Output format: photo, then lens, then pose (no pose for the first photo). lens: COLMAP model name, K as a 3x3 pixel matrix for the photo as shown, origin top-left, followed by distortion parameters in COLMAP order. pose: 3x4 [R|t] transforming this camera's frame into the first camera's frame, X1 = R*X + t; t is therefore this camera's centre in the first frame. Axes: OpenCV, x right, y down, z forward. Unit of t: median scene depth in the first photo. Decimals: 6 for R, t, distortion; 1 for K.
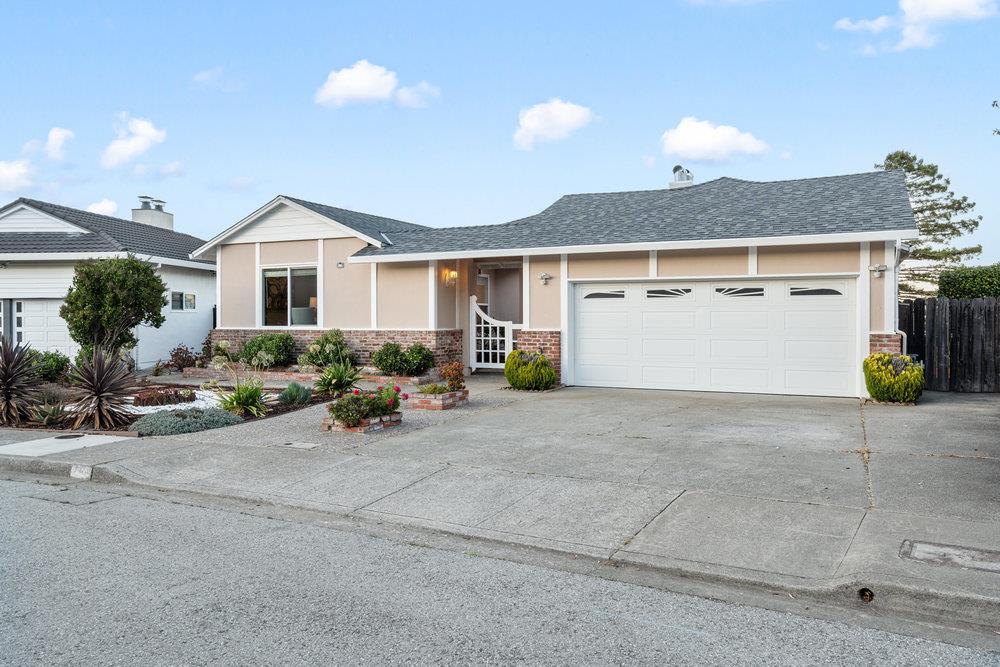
lens RADIAL K [[758.3, 0, 500.0], [0, 758.3, 333.5], [0, 0, 1]] dist [0.002827, 0.001264]
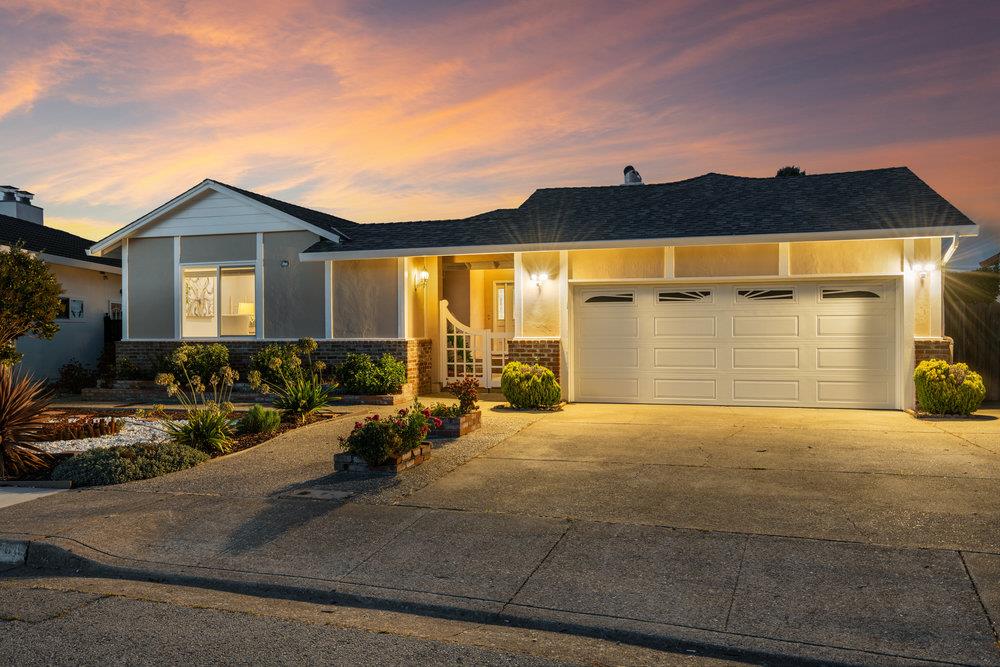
lens RADIAL K [[758.3, 0, 500.0], [0, 758.3, 333.5], [0, 0, 1]] dist [0.002827, 0.001264]
pose [[0.986471, -0.005211, 0.163853, -0.129290], [0.007786, 0.999856, -0.015077, 0.002247], [-0.163751, 0.016149, 0.986370, 0.147904]]
